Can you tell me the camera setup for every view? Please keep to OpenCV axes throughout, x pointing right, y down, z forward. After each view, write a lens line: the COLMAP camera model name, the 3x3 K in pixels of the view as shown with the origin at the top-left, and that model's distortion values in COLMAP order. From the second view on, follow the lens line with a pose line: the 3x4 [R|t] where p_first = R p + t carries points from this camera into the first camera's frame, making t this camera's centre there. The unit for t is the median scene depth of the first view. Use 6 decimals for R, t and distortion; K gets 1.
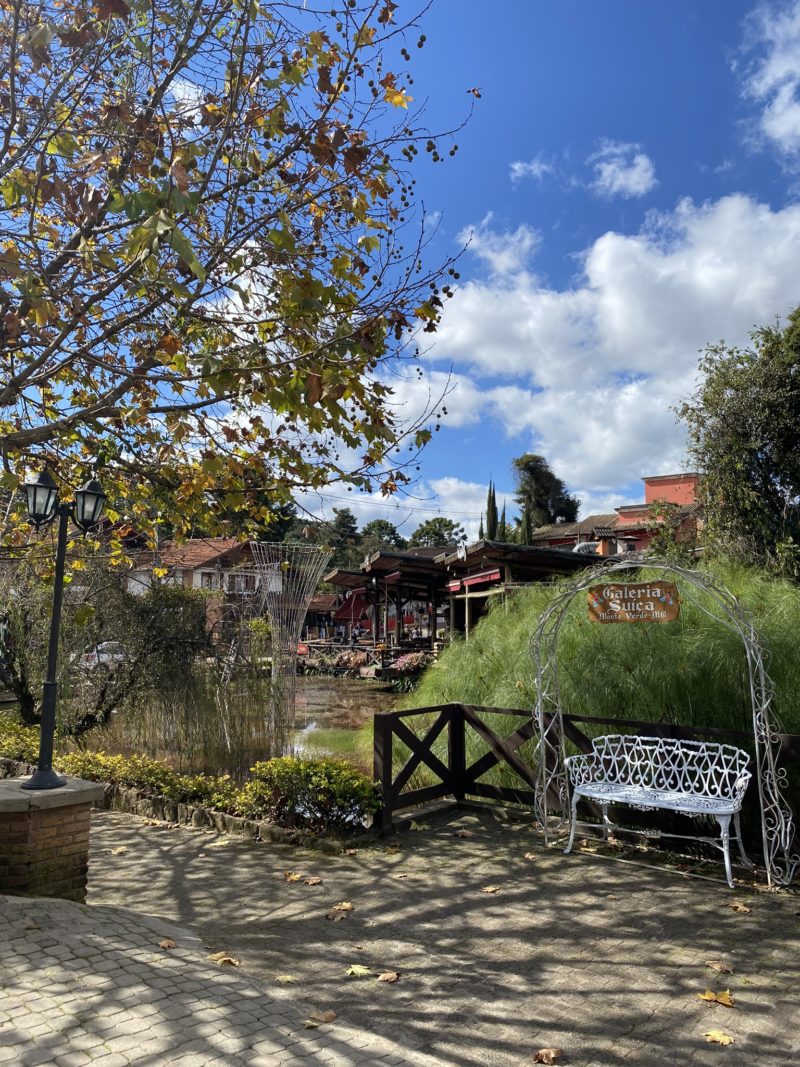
lens RADIAL K [[809.6, 0, 398.2], [0, 809.6, 520.4], [0, 0, 1]] dist [0.087841, -0.190096]
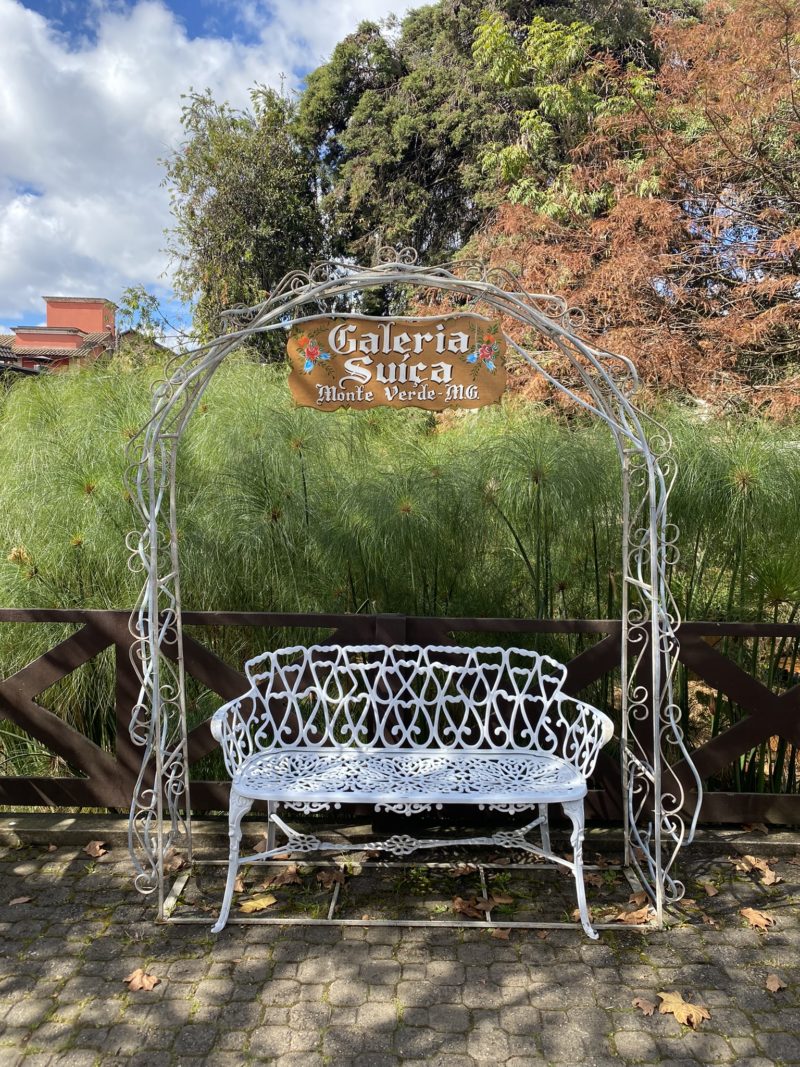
lens RADIAL K [[809.6, 0, 398.2], [0, 809.6, 520.4], [0, 0, 1]] dist [0.087841, -0.190096]
pose [[0.753245, -0.034915, 0.656813, -0.000013], [-0.095019, 0.982339, 0.161188, 0.111476], [-0.650840, -0.183823, 0.736625, 0.655327]]
